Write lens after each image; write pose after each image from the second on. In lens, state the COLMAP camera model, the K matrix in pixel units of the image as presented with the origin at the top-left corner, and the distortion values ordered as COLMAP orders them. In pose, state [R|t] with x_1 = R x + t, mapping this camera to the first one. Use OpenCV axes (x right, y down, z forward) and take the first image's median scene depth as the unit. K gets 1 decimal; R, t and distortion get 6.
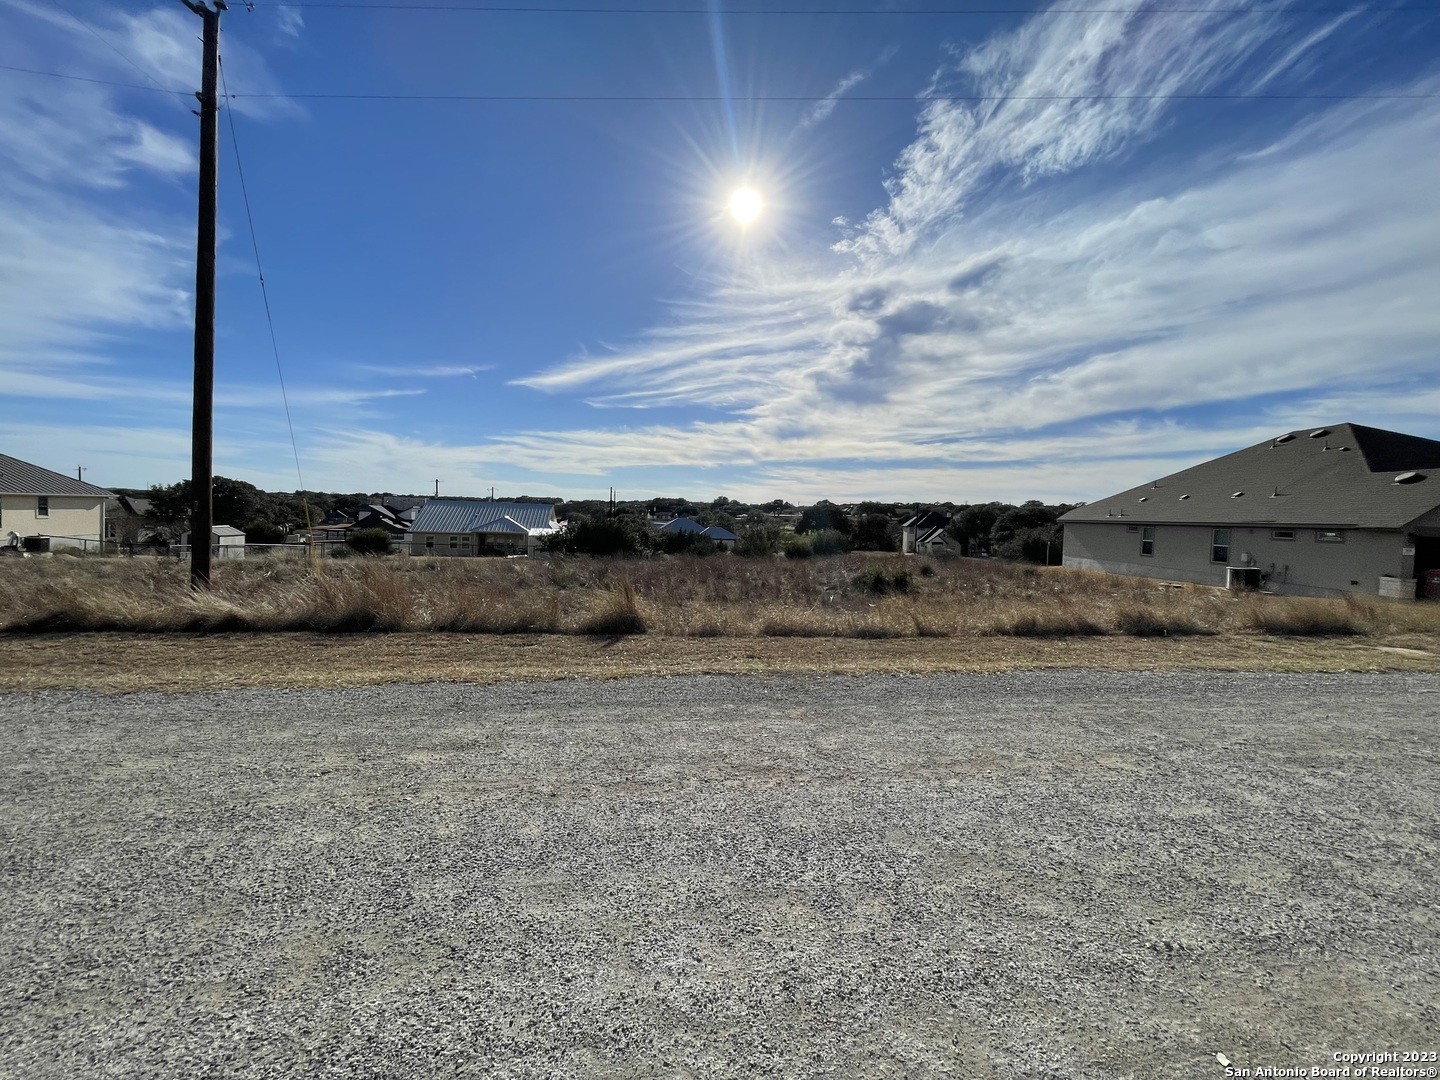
lens RADIAL K [[569.2, 0, 728.4], [0, 569.2, 537.7], [0, 0, 1]] dist [-0.002761, 0.000594]
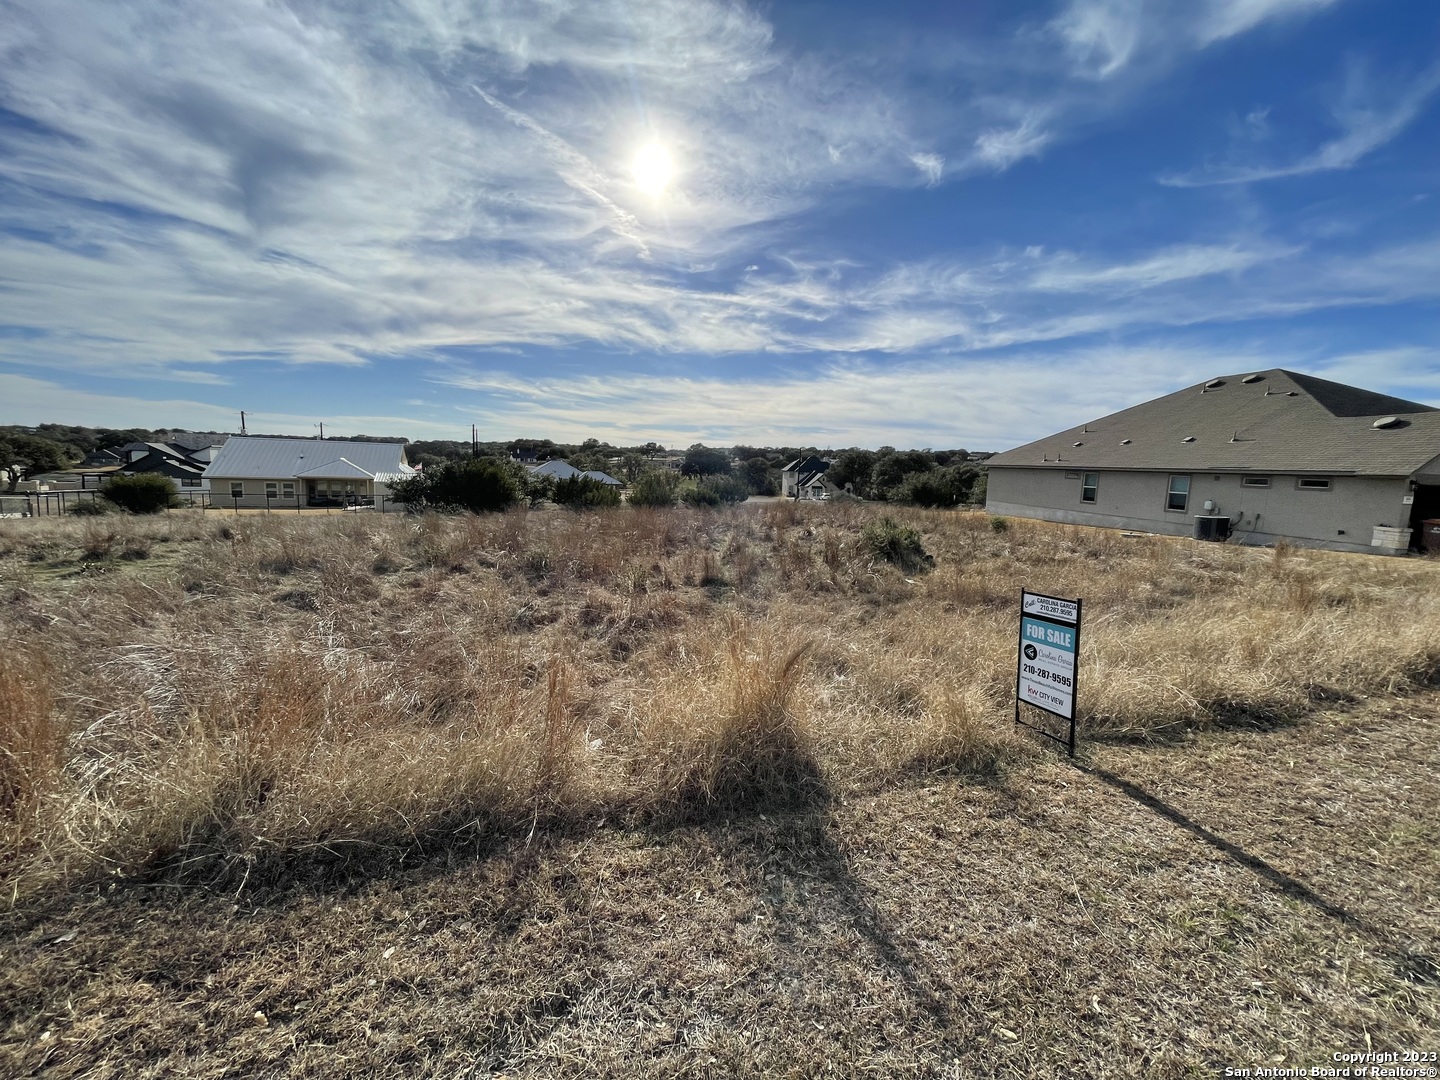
lens RADIAL K [[569.2, 0, 722.6], [0, 569.2, 536.5], [0, 0, 1]] dist [-0.002761, 0.000594]
pose [[0.976577, -0.023494, 0.213884, -0.035070], [0.002860, 0.995350, 0.096279, -0.002598], [-0.215151, -0.093412, 0.972103, 0.081260]]
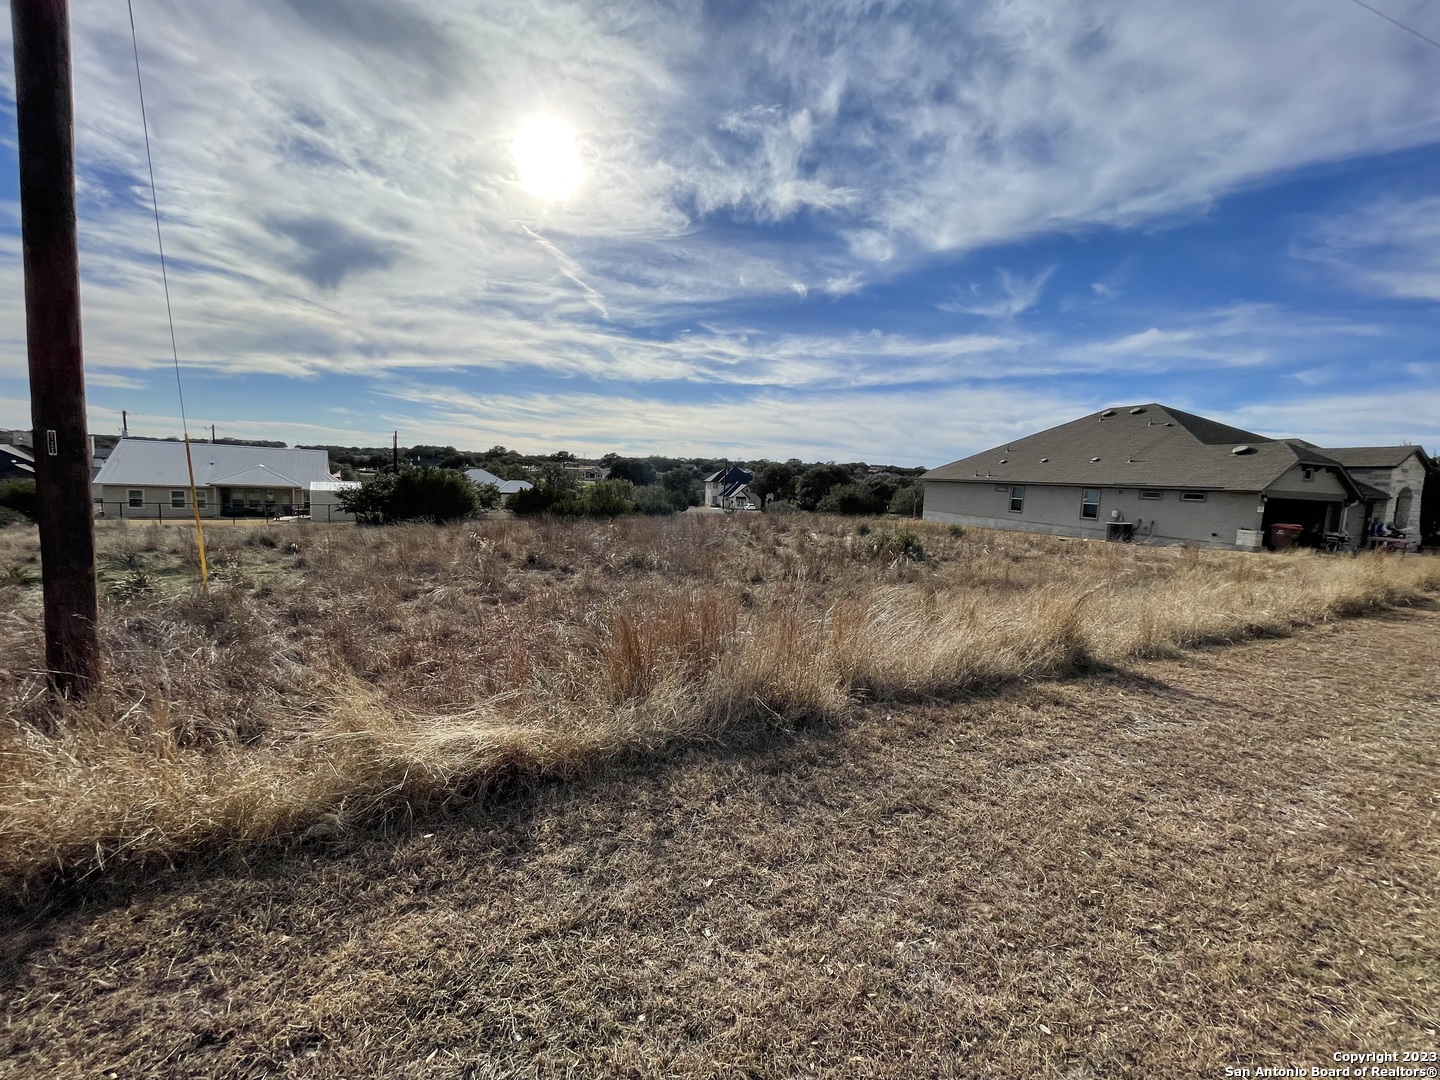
lens RADIAL K [[569.2, 0, 722.6], [0, 569.2, 535.9], [0, 0, 1]] dist [-0.002761, 0.000594]
pose [[0.931161, -0.025925, 0.363686, -0.097028], [-0.002427, 0.997006, 0.077283, -0.003112], [-0.364601, -0.072845, 0.928310, 0.067555]]
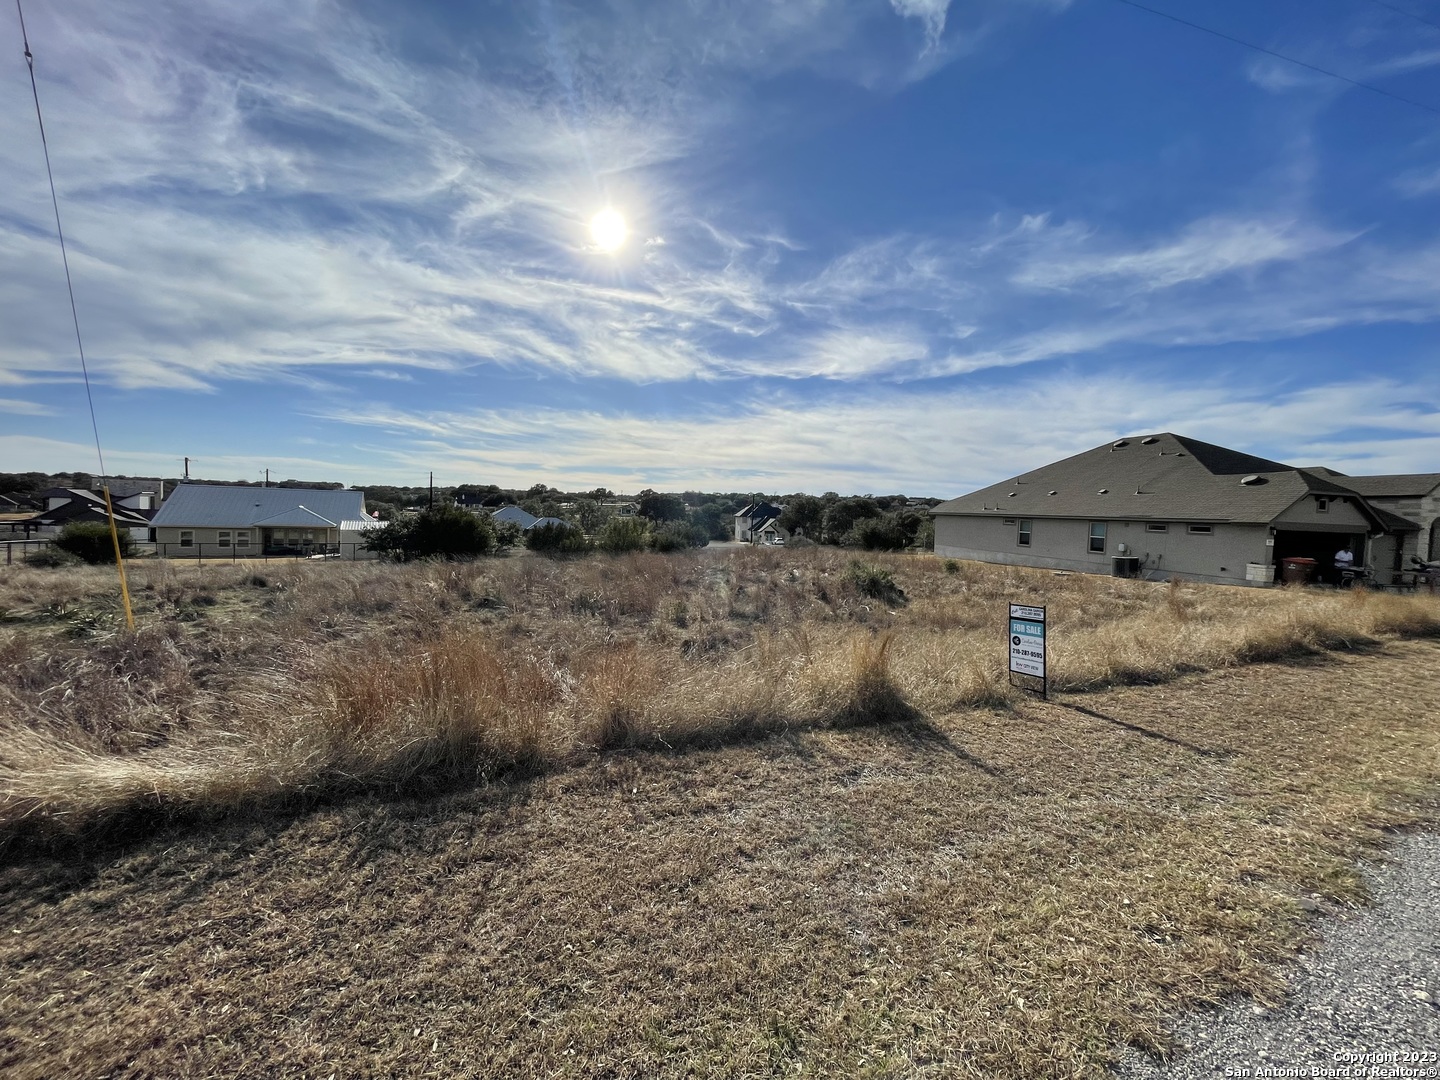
lens RADIAL K [[569.2, 0, 722.3], [0, 569.2, 539.0], [0, 0, 1]] dist [-0.002761, 0.000594]
pose [[0.953134, -0.013962, 0.302226, -0.067171], [0.007393, 0.999711, 0.022870, -0.004866], [-0.302458, -0.019564, 0.952962, 0.054633]]
